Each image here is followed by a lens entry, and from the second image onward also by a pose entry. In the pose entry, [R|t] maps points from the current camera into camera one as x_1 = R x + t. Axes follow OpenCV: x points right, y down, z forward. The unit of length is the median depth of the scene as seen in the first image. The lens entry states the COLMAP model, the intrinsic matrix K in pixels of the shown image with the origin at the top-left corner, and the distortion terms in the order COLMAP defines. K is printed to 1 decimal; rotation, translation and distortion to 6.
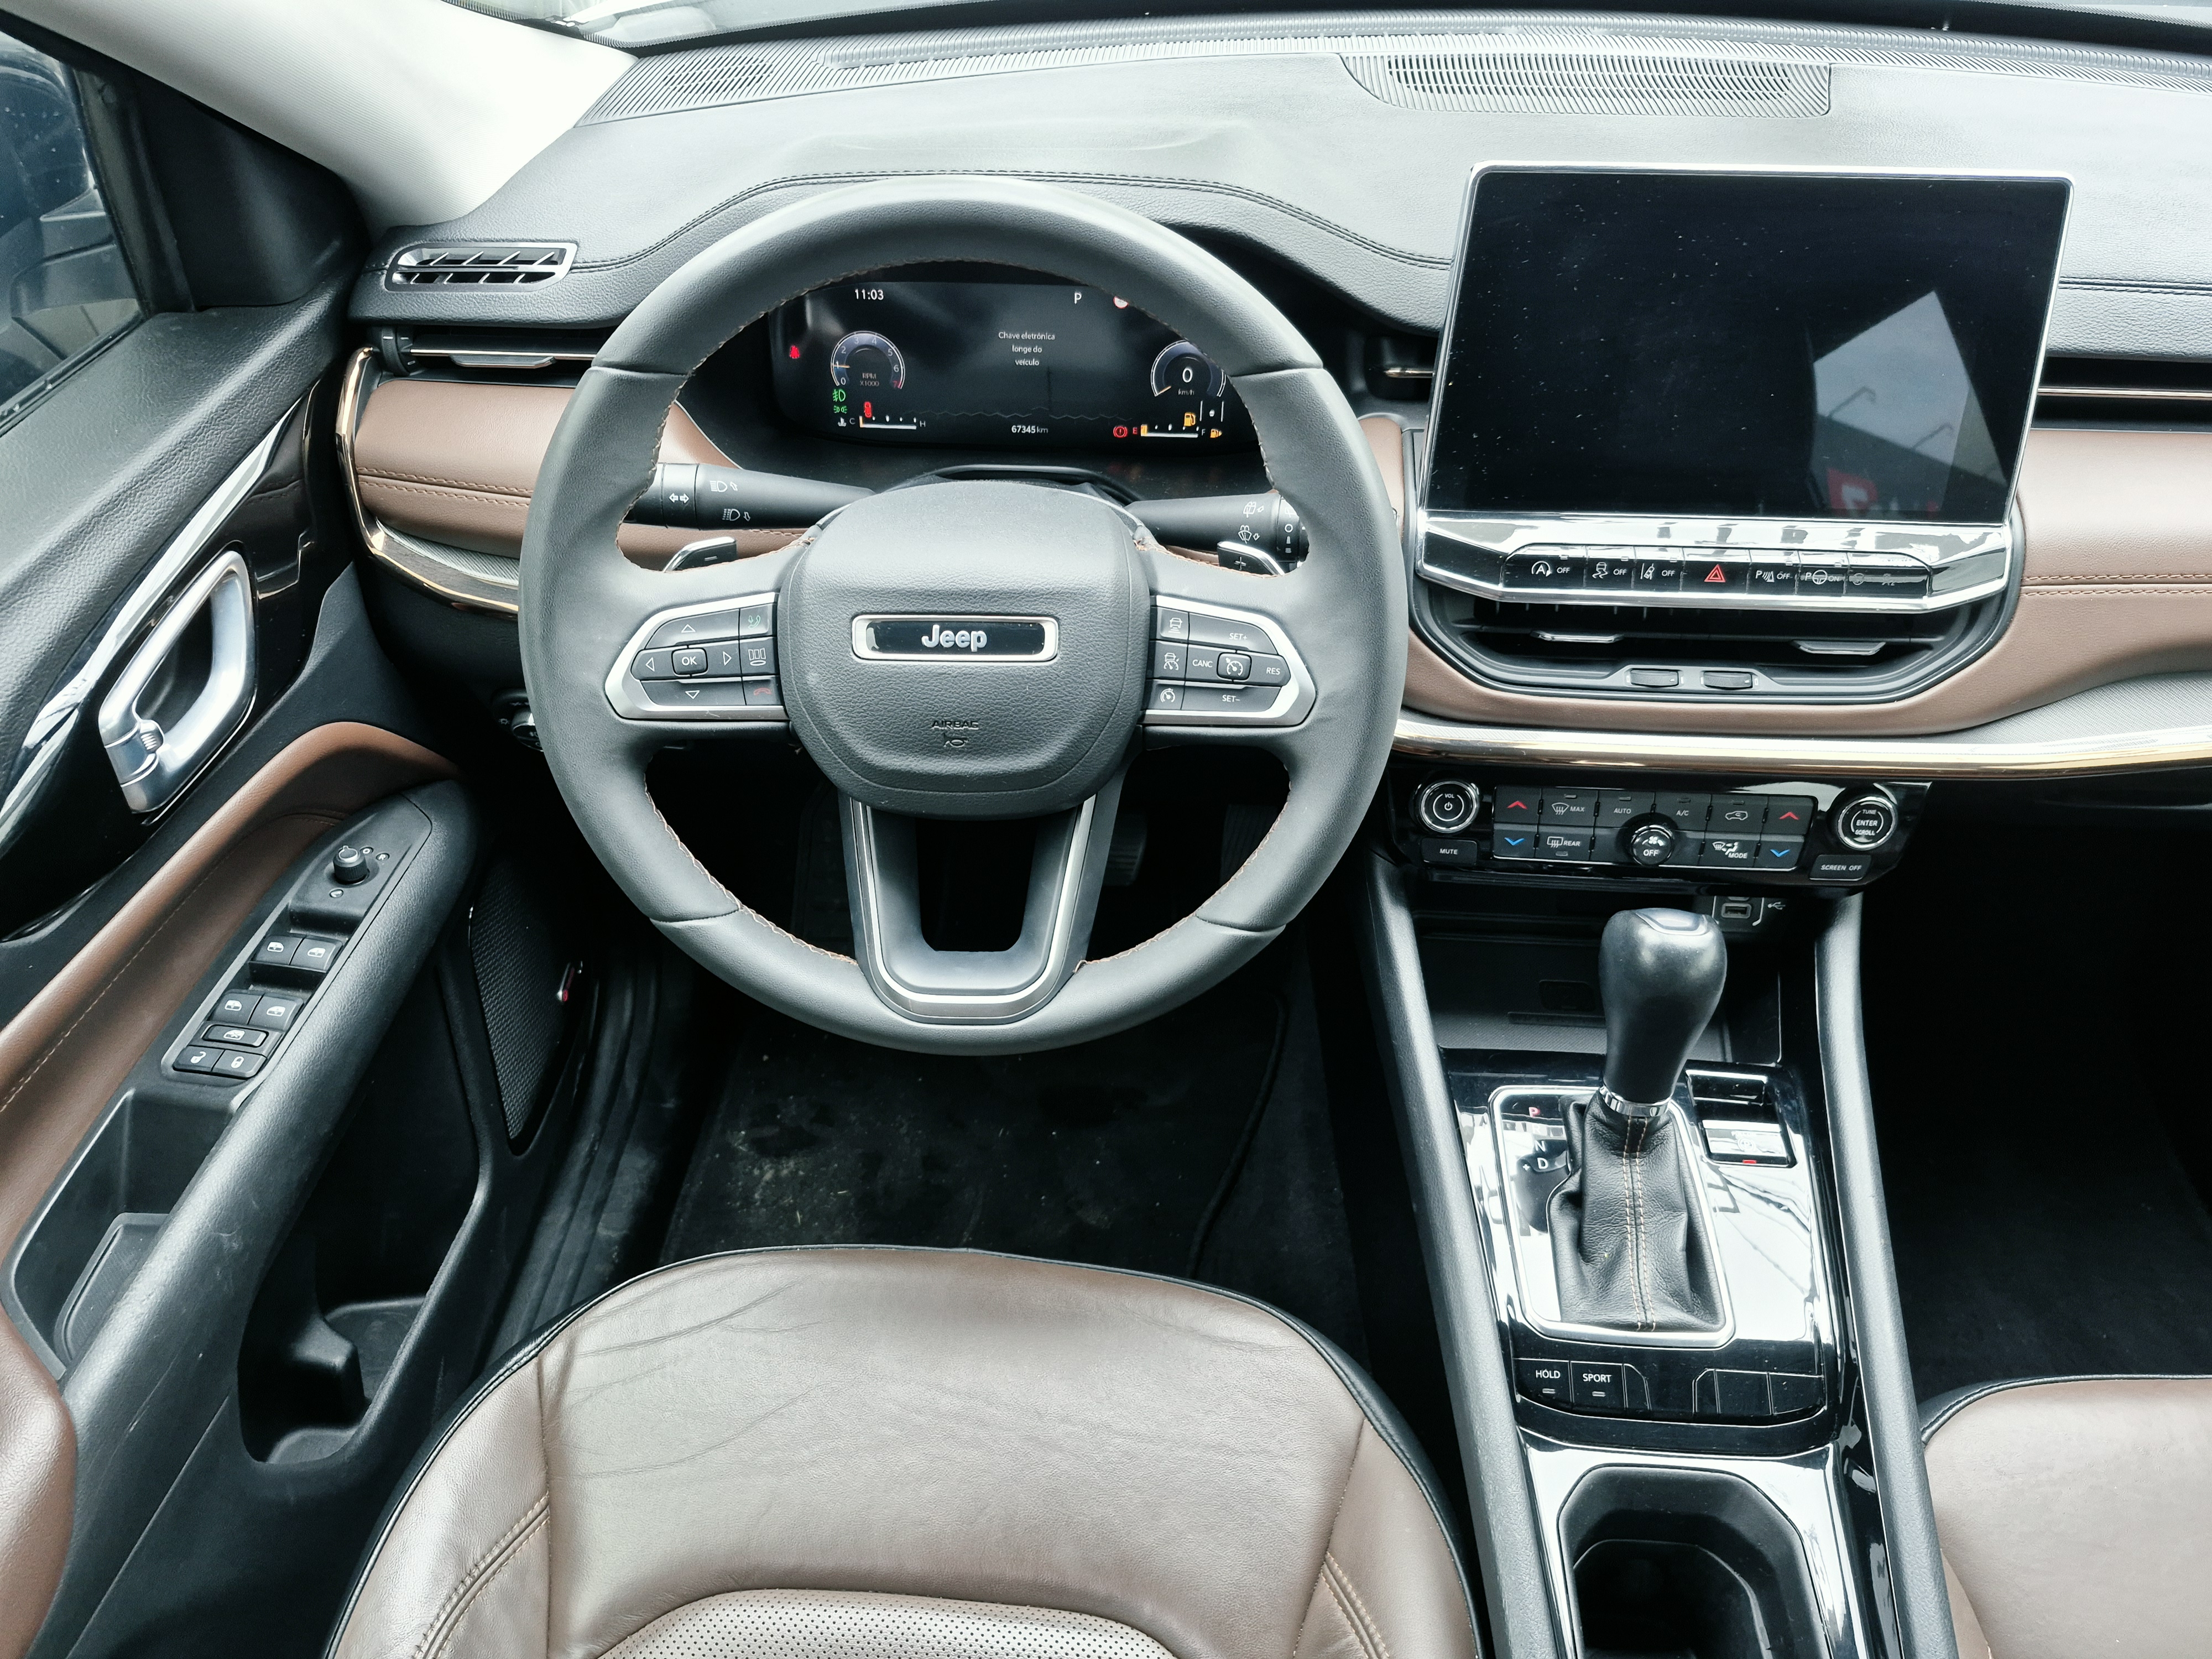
lens RADIAL K [[1488.3, 0, 1096.5], [0, 1488.3, 794.4], [0, 0, 1]] dist [0.131868, -0.183669]
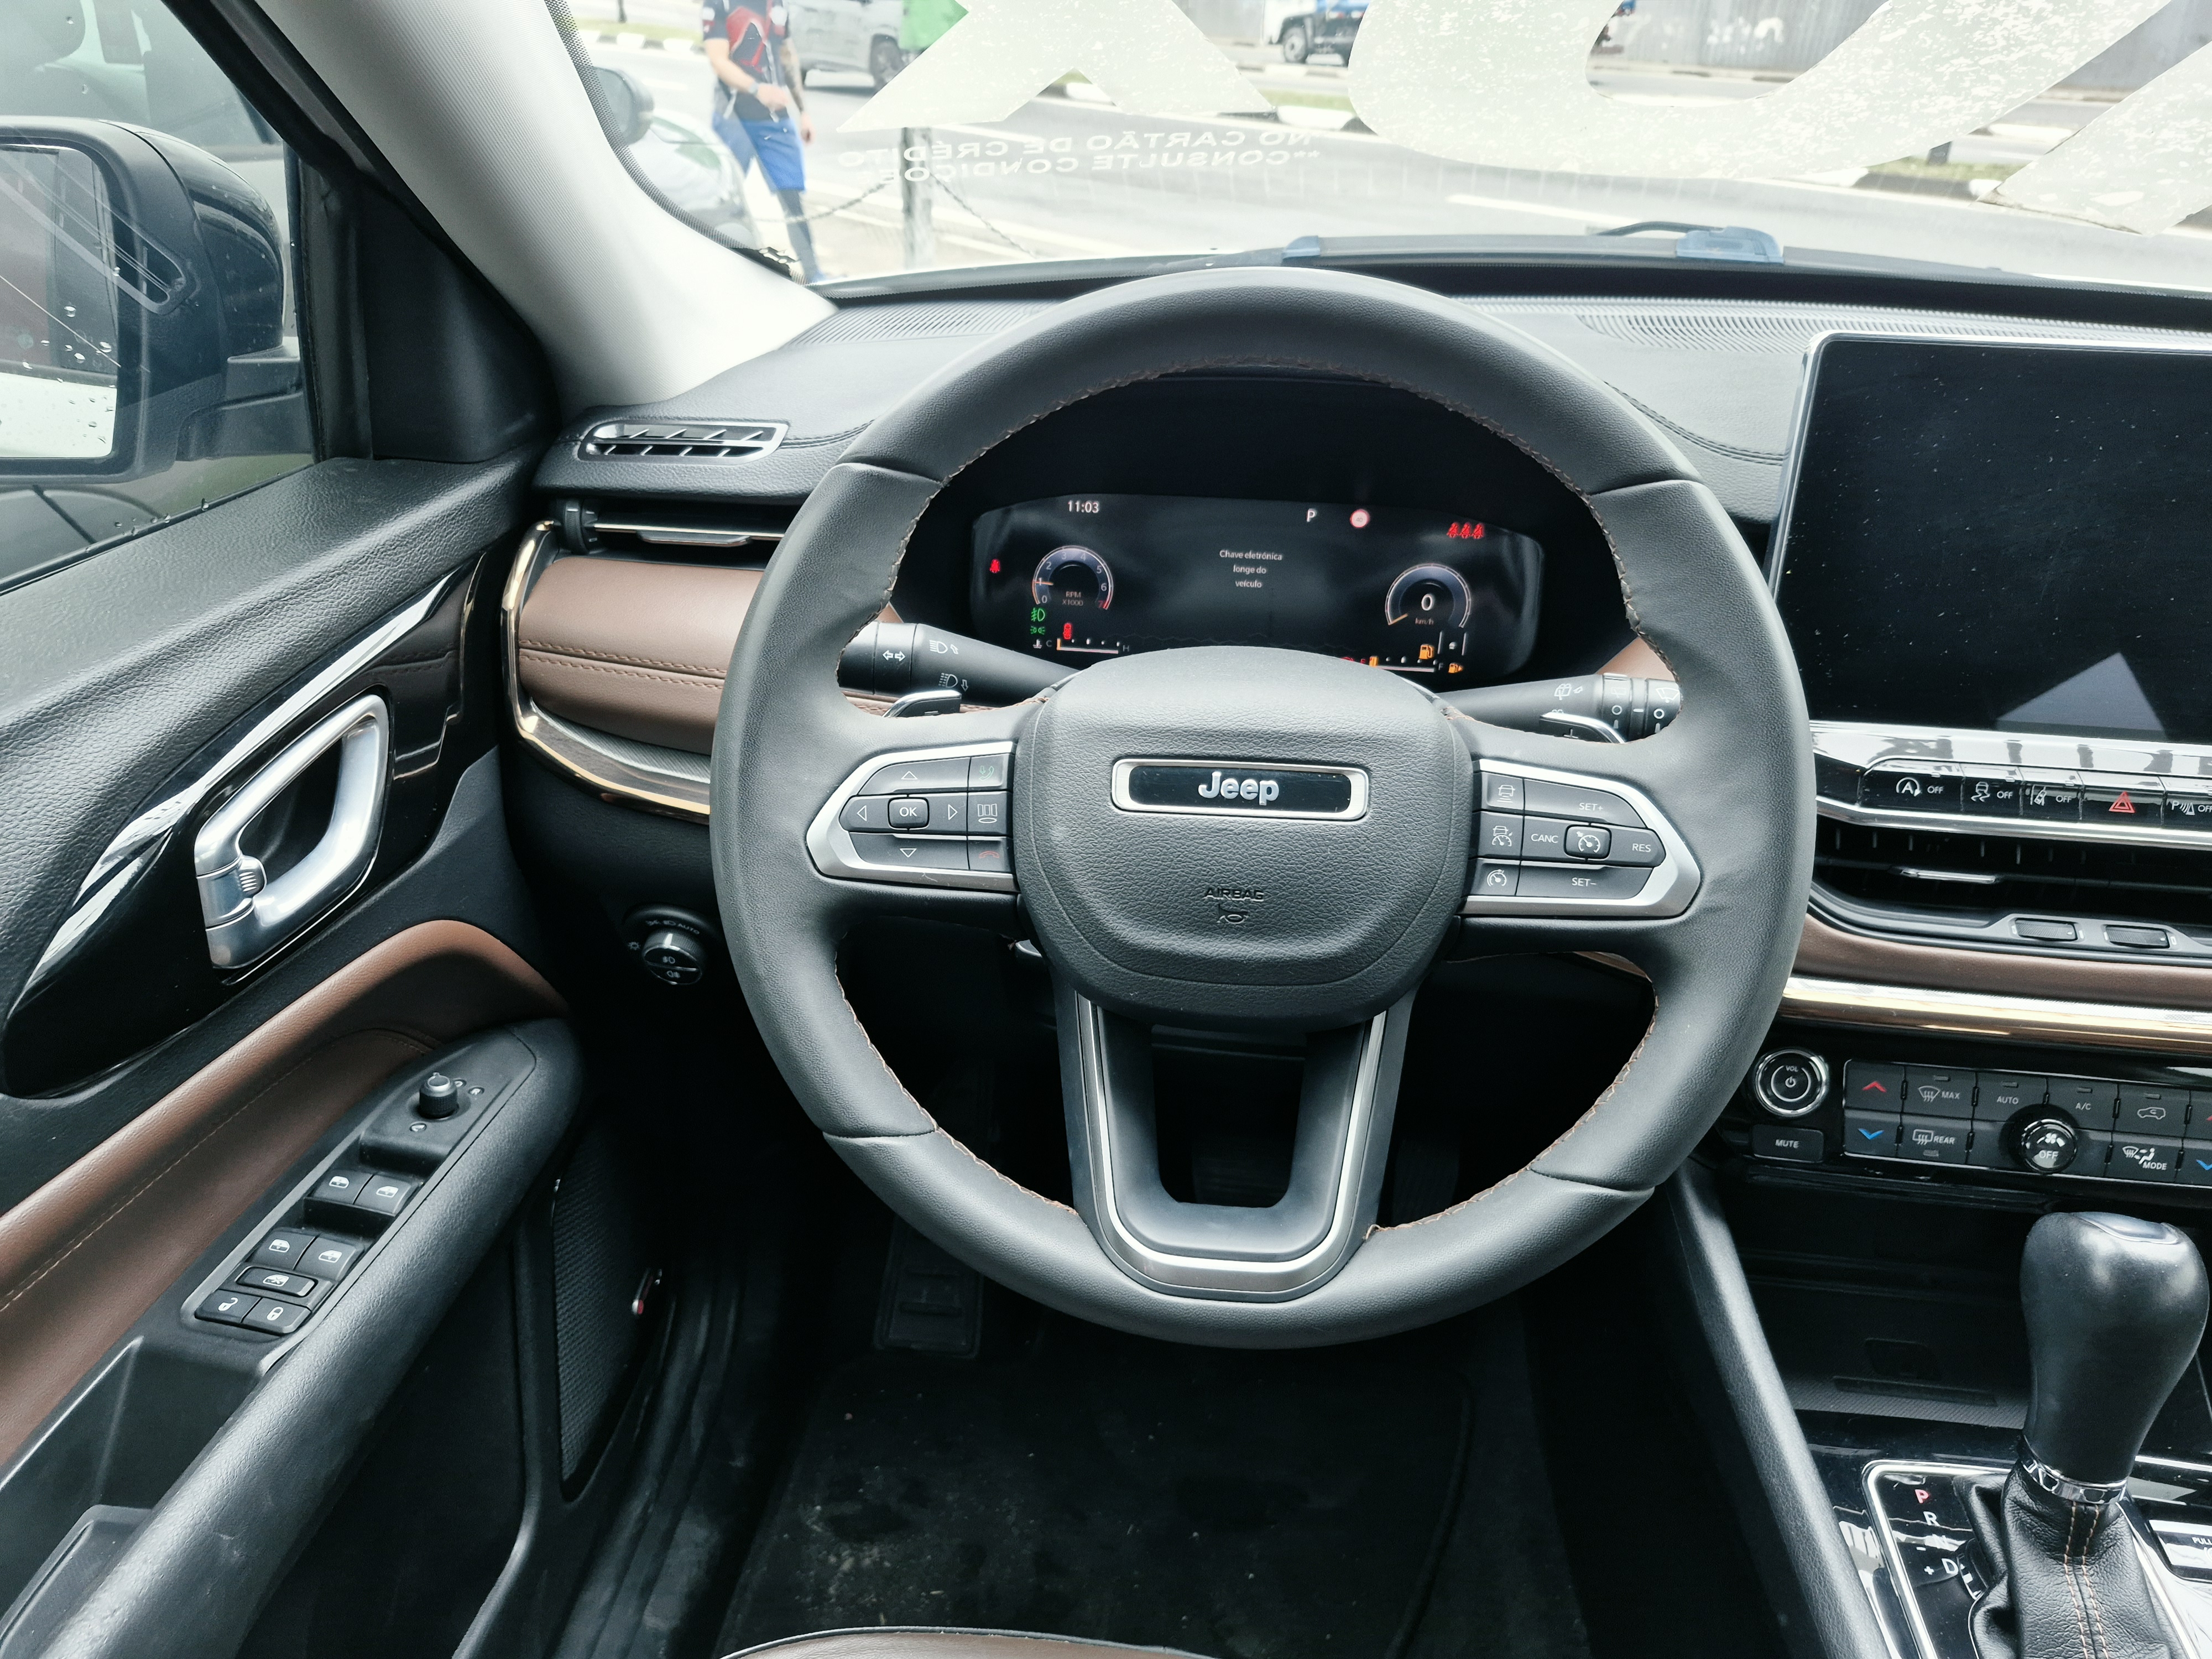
lens RADIAL K [[1537.9, 0, 1106.0], [0, 1537.9, 829.5], [0, 0, 1]] dist [0.064167, -0.060416]
pose [[0.998368, 0.045024, -0.035141, -0.114284], [-0.051986, 0.971171, -0.232645, 0.095469], [0.023654, 0.234092, 0.971927, 0.161296]]
